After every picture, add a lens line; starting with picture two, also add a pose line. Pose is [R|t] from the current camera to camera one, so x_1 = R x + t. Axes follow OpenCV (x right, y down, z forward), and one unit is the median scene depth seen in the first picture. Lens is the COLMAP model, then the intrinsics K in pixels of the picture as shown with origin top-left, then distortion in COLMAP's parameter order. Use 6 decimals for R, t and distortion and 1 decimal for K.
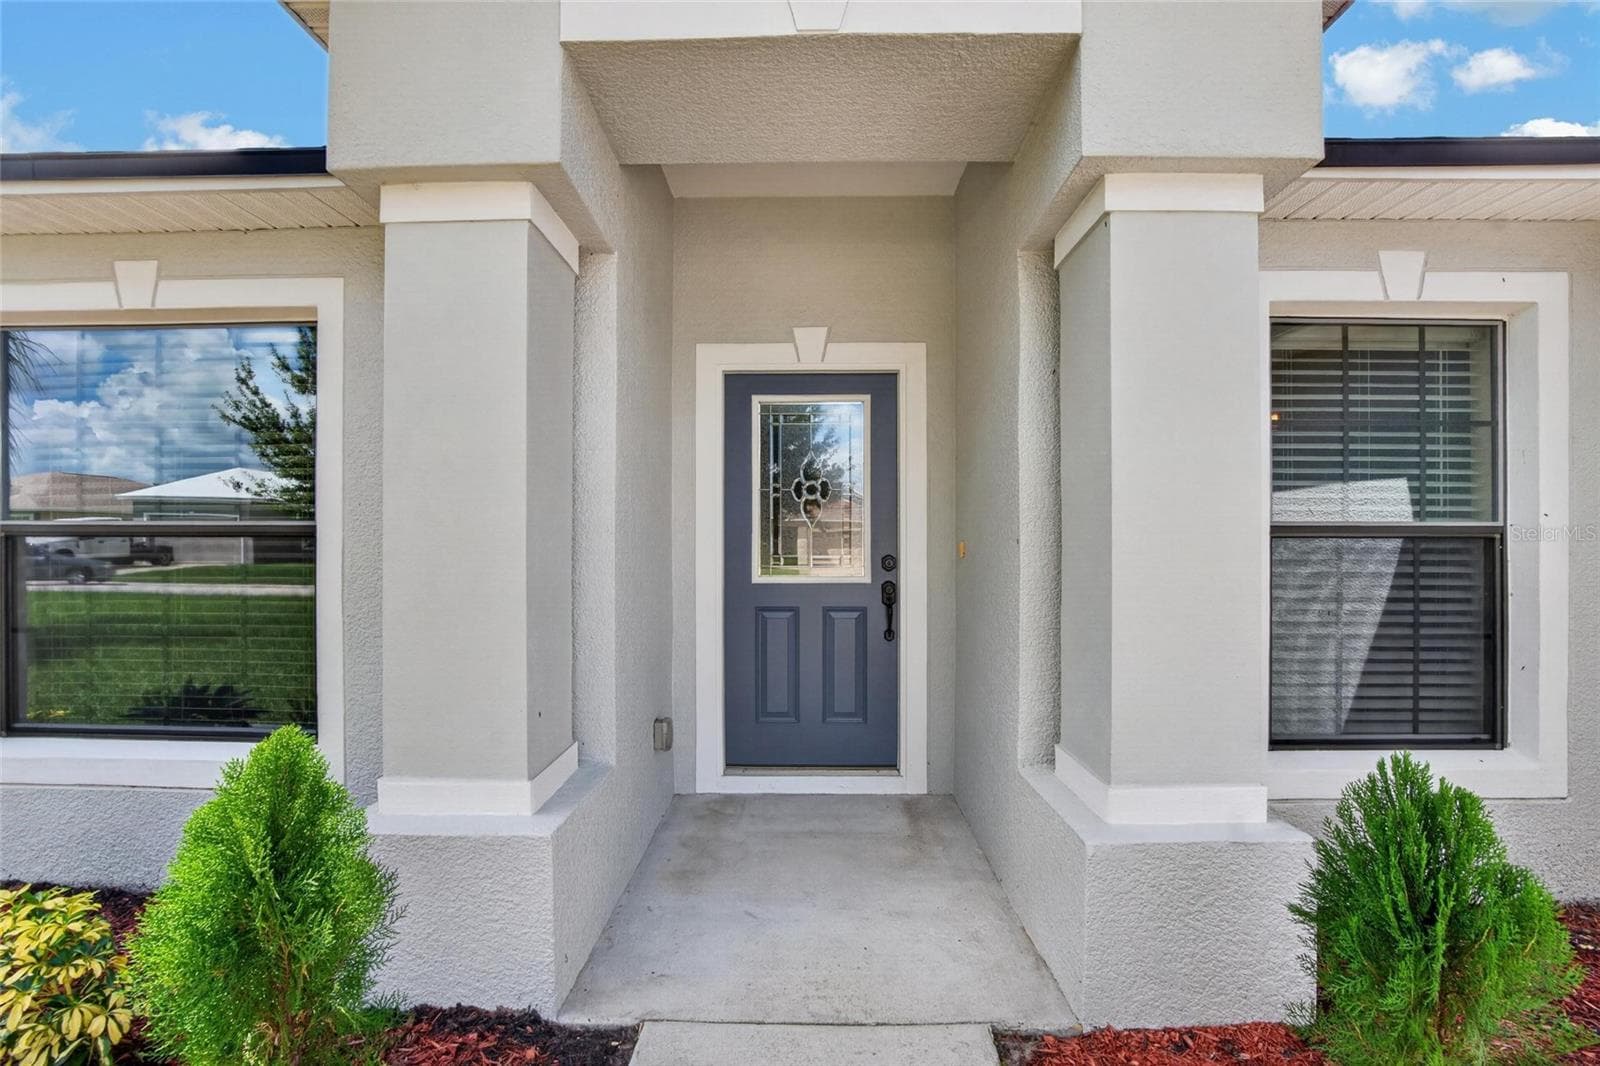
lens RADIAL K [[692.8, 0, 787.0], [0, 692.8, 537.0], [0, 0, 1]] dist [-0.024061, 0.000364]
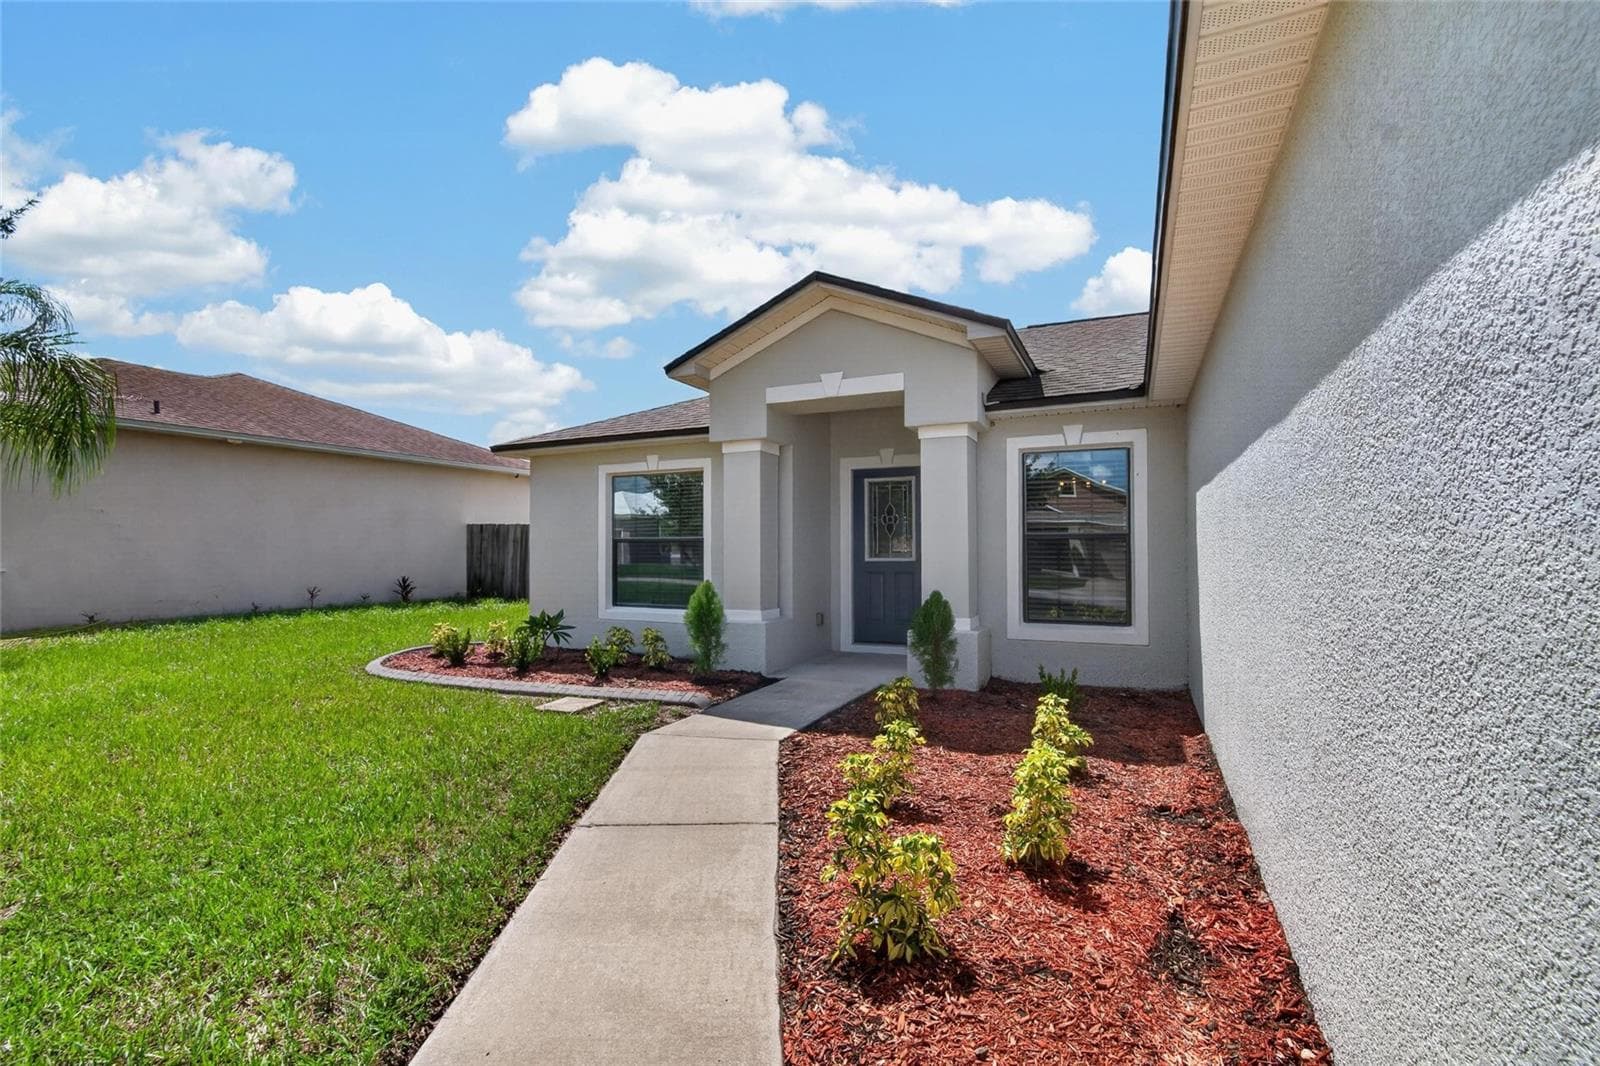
lens RADIAL K [[702.3, 0, 802.5], [0, 702.3, 528.0], [0, 0, 1]] dist [-0.022450, -0.000474]
pose [[0.919933, -0.016334, -0.391734, 0.694073], [0.006115, 0.999608, -0.027320, 0.018857], [0.392027, 0.022738, 0.919673, -1.247016]]
